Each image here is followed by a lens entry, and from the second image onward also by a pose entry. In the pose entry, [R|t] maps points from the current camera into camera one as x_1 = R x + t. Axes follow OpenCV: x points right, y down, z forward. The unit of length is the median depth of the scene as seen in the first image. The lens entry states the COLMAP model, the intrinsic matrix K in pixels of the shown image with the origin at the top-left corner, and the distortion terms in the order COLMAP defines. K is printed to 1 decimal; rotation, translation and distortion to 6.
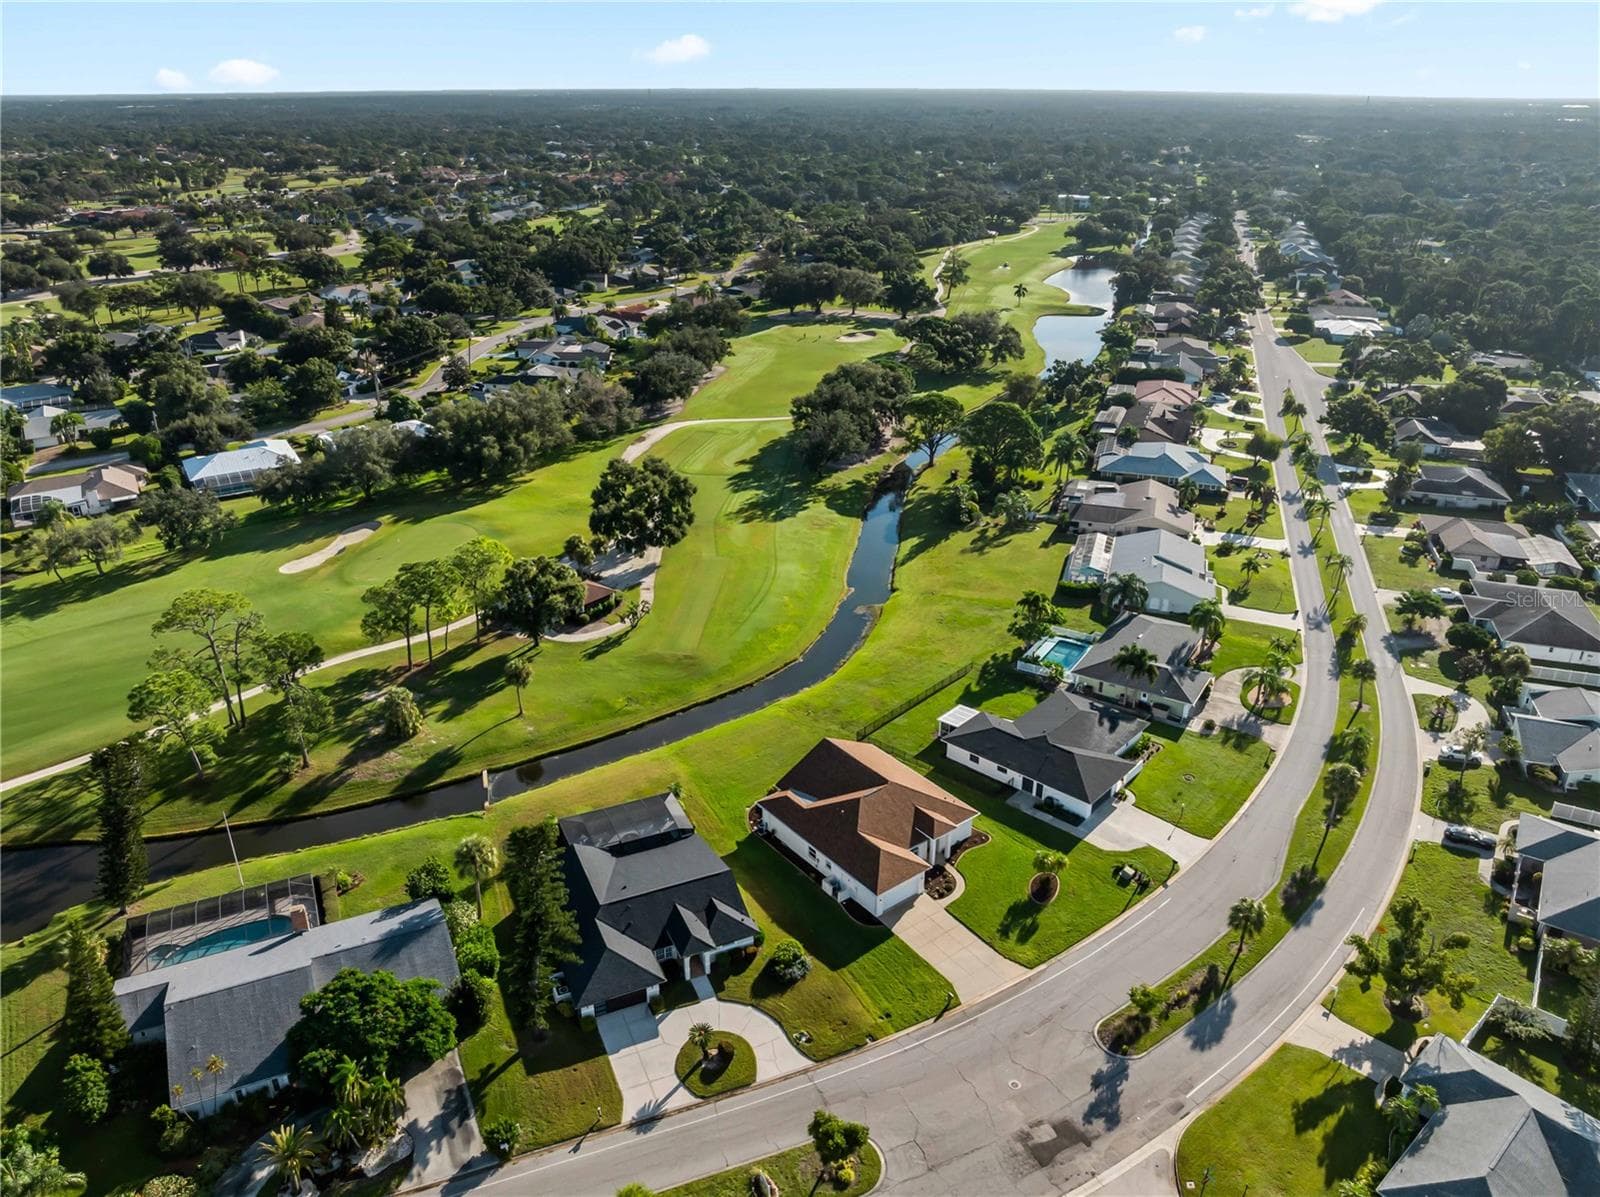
lens RADIAL K [[1152.2, 0, 800.0], [0, 1152.2, 598.5], [0, 0, 1]] dist [-0.022494, -0.006155]
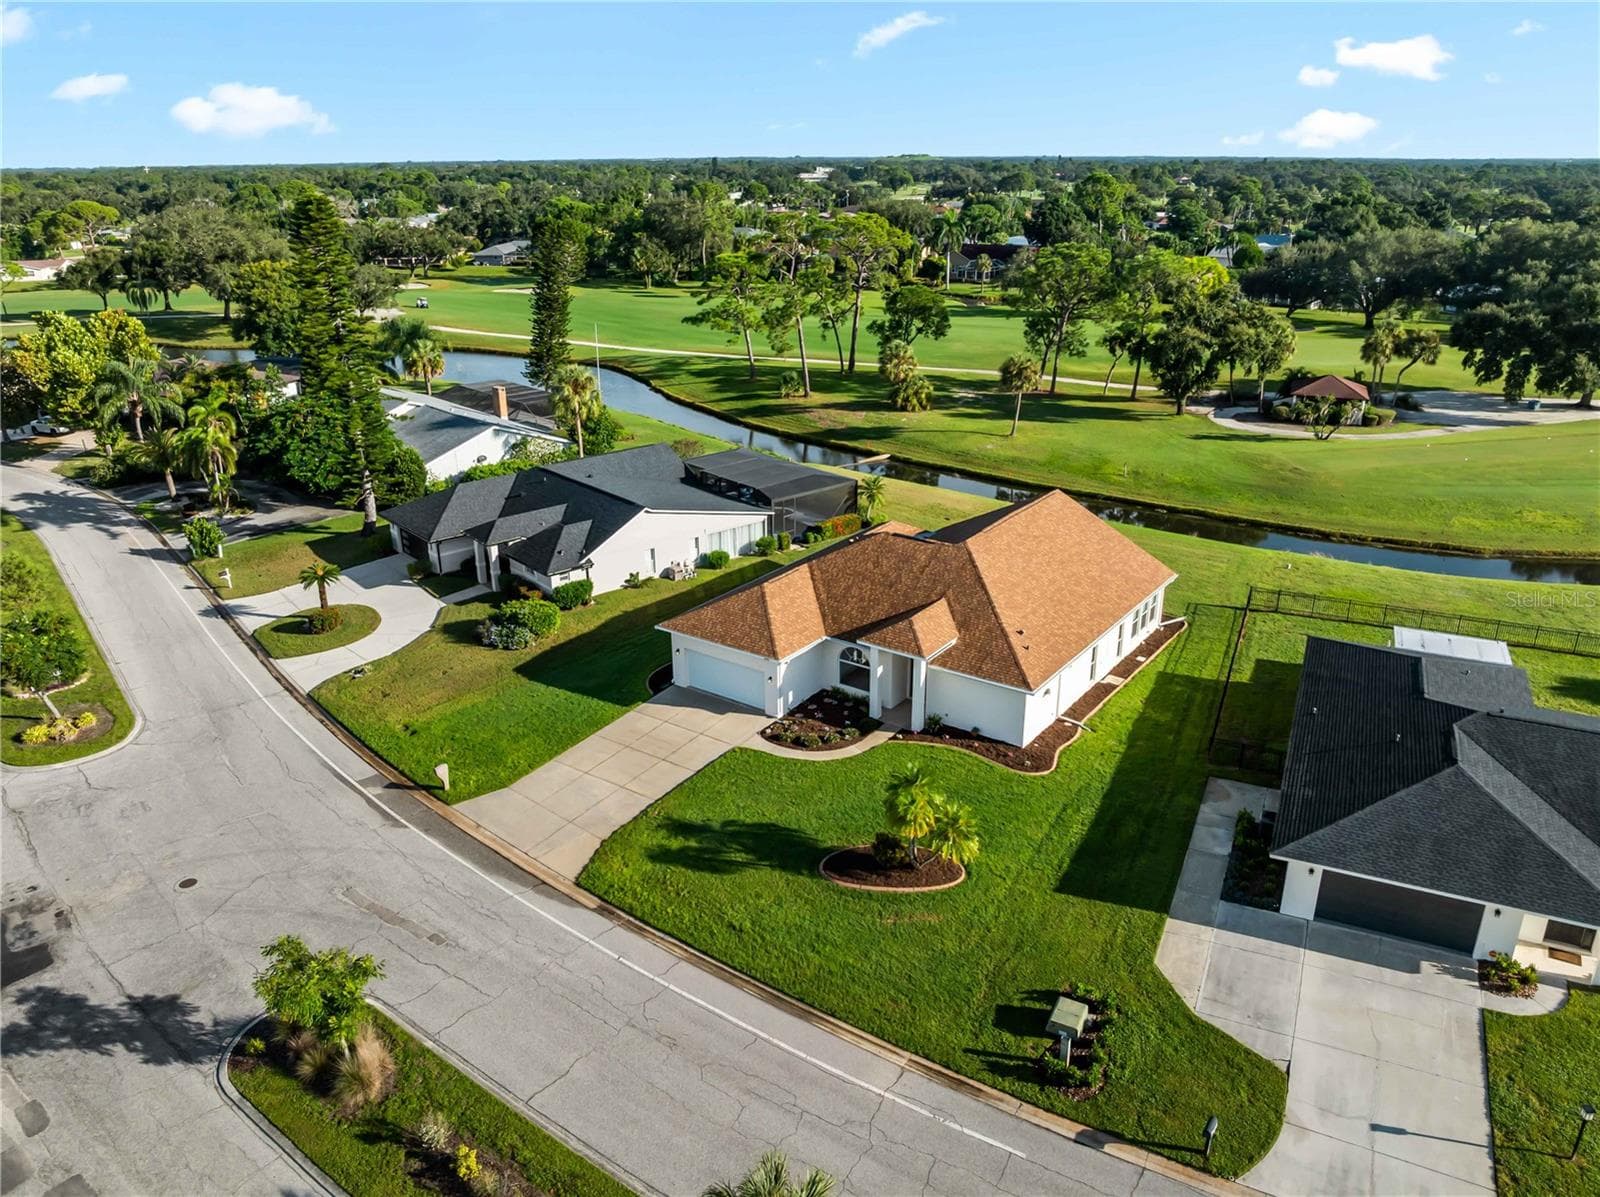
lens RADIAL K [[1152.2, 0, 800.0], [0, 1152.2, 598.5], [0, 0, 1]] dist [-0.022494, -0.006155]
pose [[0.281590, 0.343048, -0.896117, 0.469888], [-0.388422, 0.894721, 0.220459, 0.102742], [0.877403, 0.285992, 0.385192, 0.769580]]
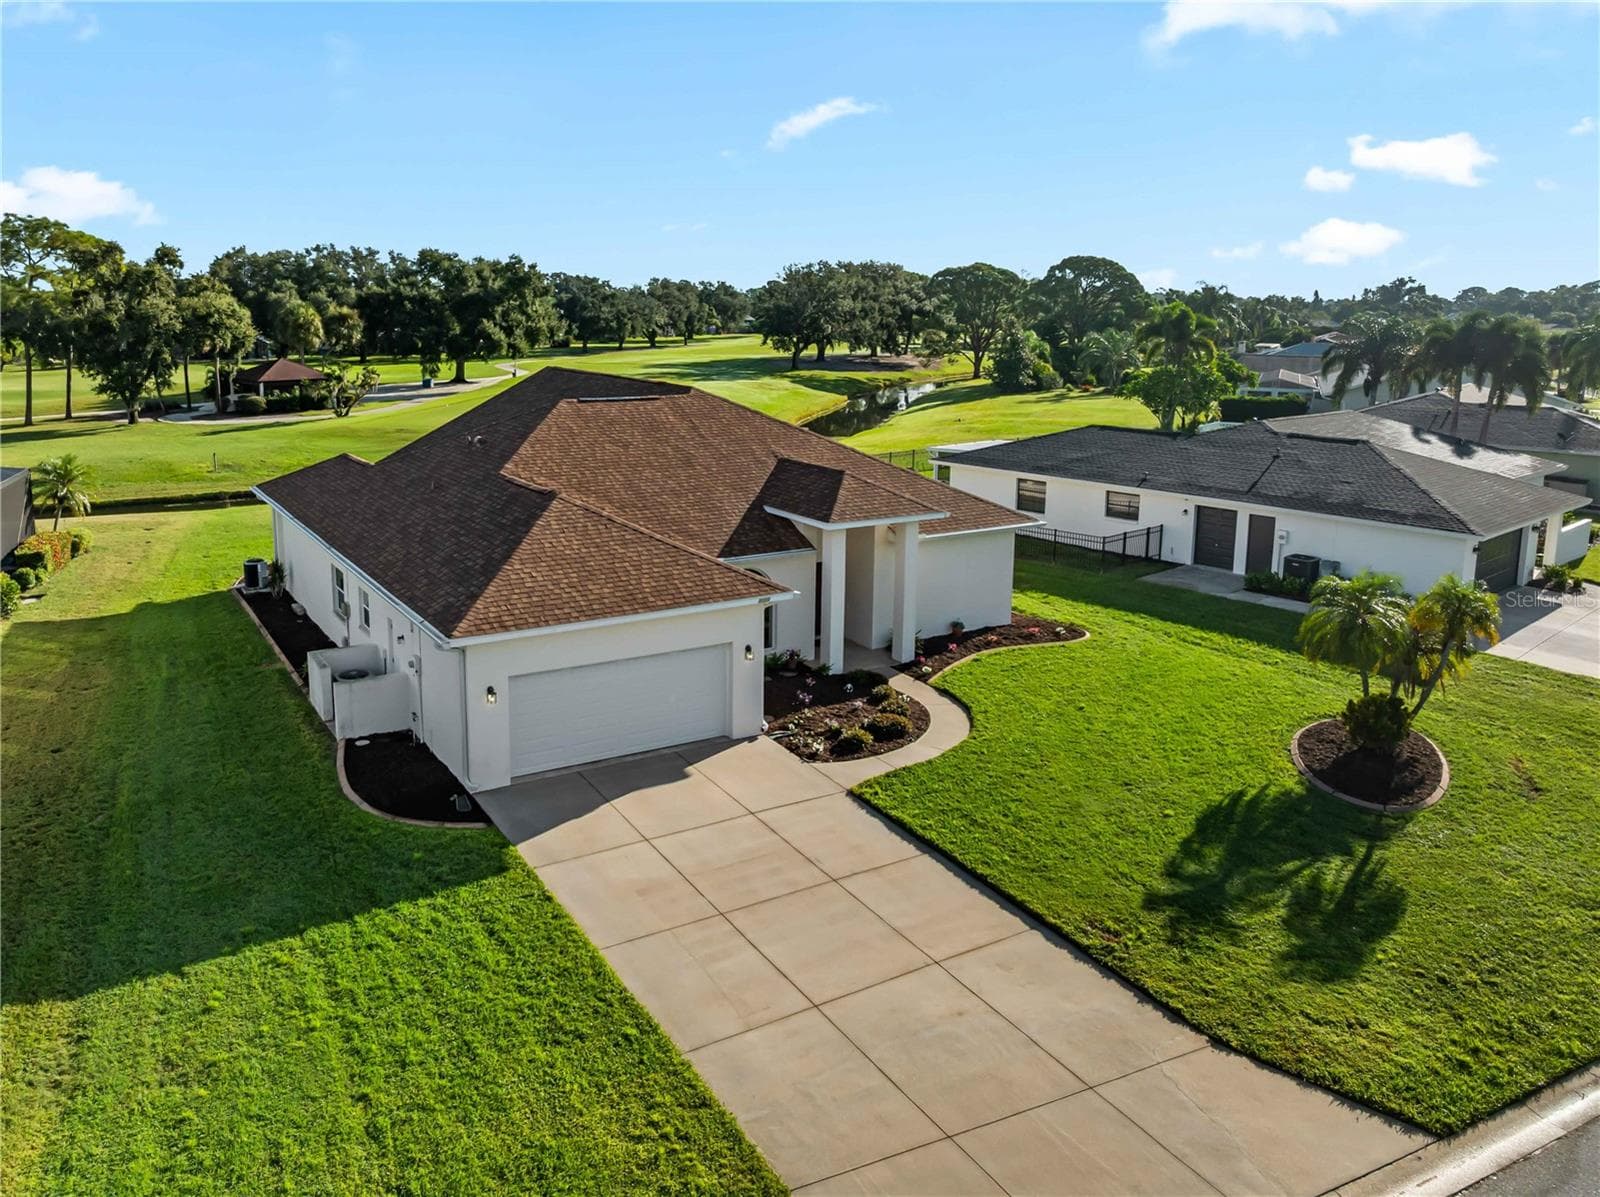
lens RADIAL K [[1202.1, 0, 705.7], [0, 1202.1, 507.4], [0, 0, 1]] dist [-0.035987, -0.001604]
pose [[0.990156, 0.028111, -0.137118, 0.118092], [-0.061954, 0.966456, -0.249246, 0.253552], [0.125512, 0.255288, 0.958684, 0.734585]]
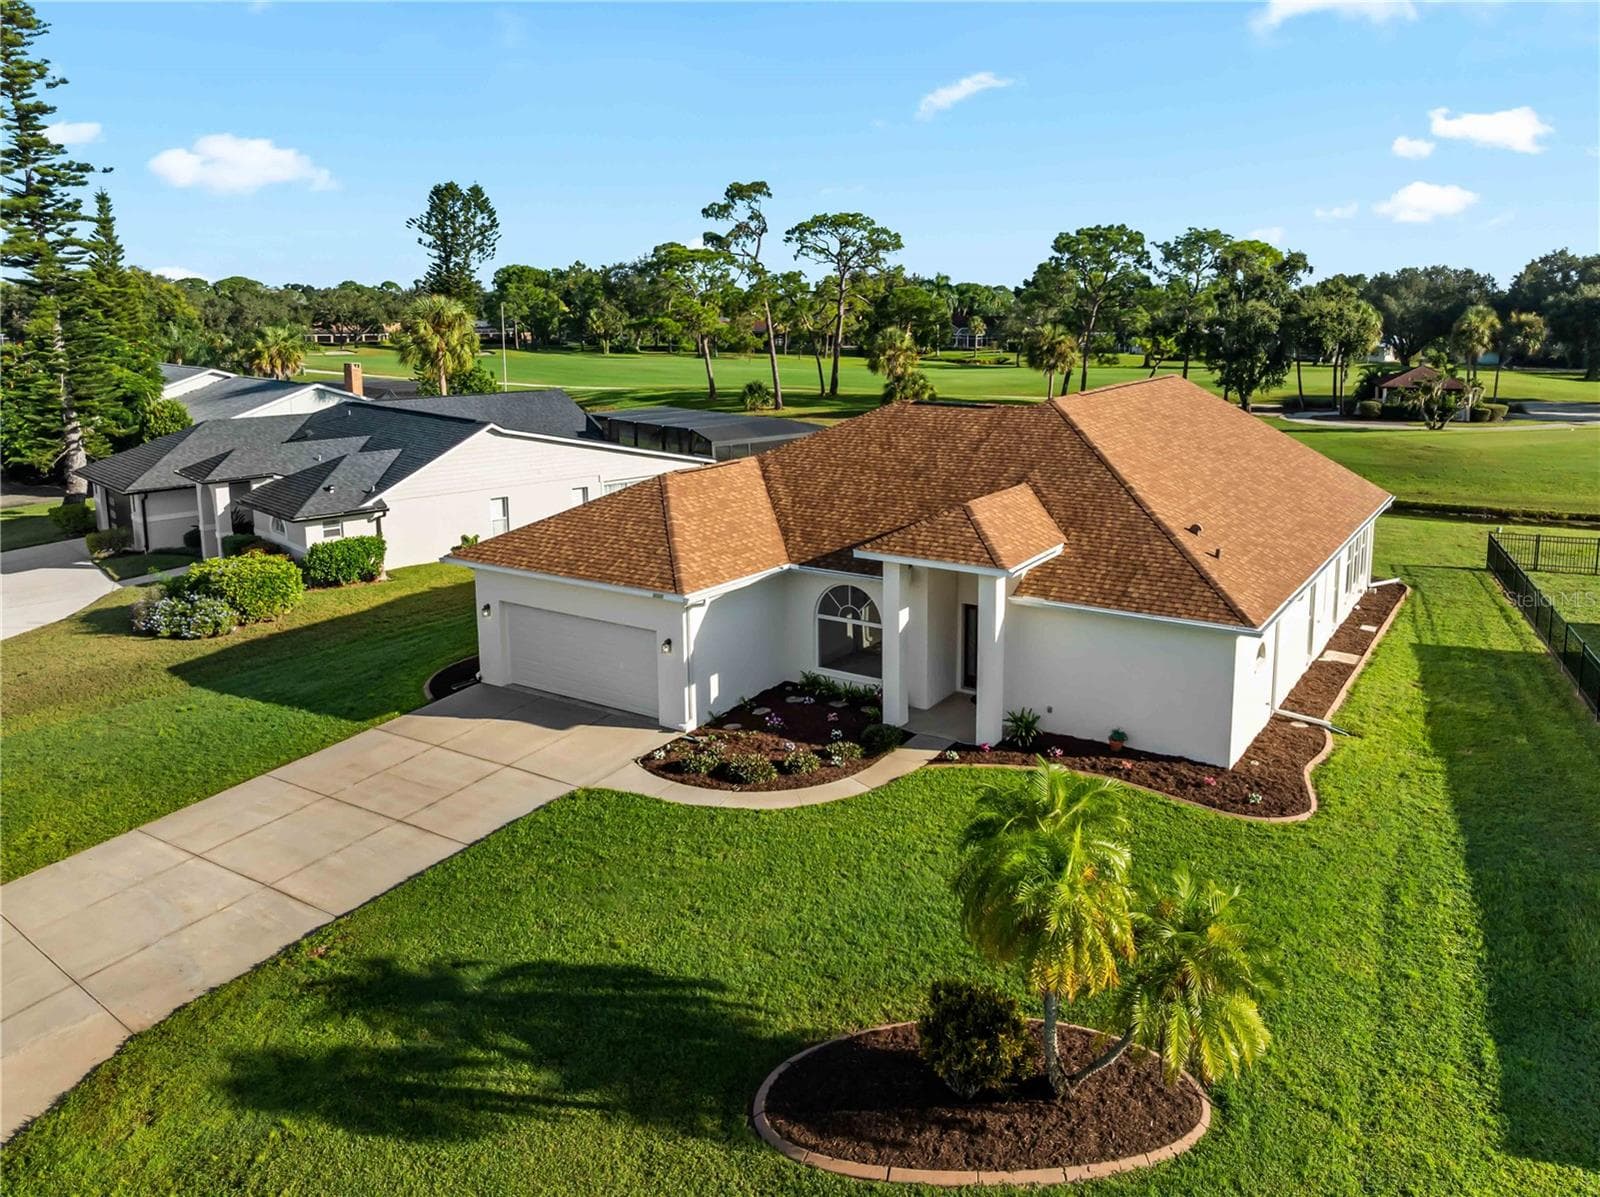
lens RADIAL K [[1158.2, 0, 889.8], [0, 1158.2, 509.6], [0, 0, 1]] dist [-0.029576, 0.001592]
pose [[0.368173, 0.163449, -0.915277, 0.288511], [-0.384855, 0.922923, 0.010005, 0.188925], [0.846366, 0.348565, 0.402700, 0.875893]]
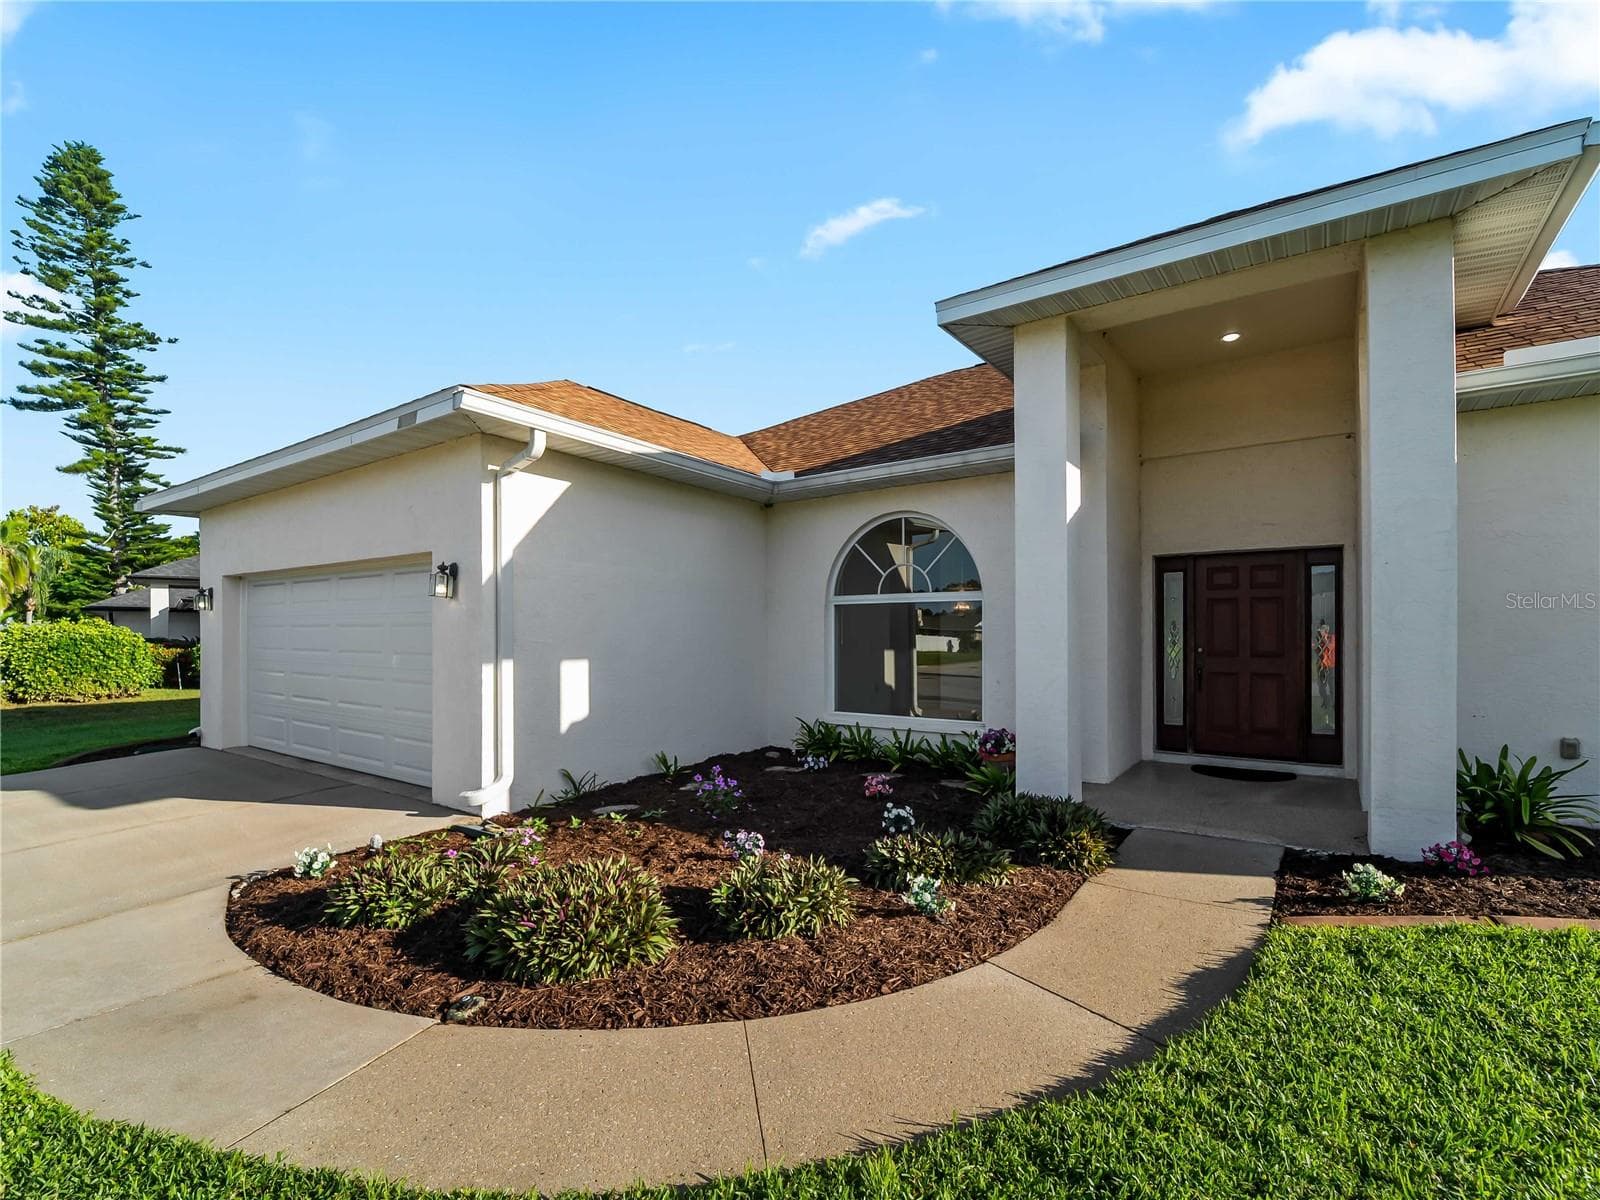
lens RADIAL K [[738.9, 0, 811.0], [0, 738.9, 638.1], [0, 0, 1]] dist [-0.004277, -0.000937]
pose [[0.295745, 0.002371, -0.955264, 0.151588], [-0.394526, 0.911031, -0.119882, 0.226601], [0.869991, 0.412331, 0.270368, 0.940166]]
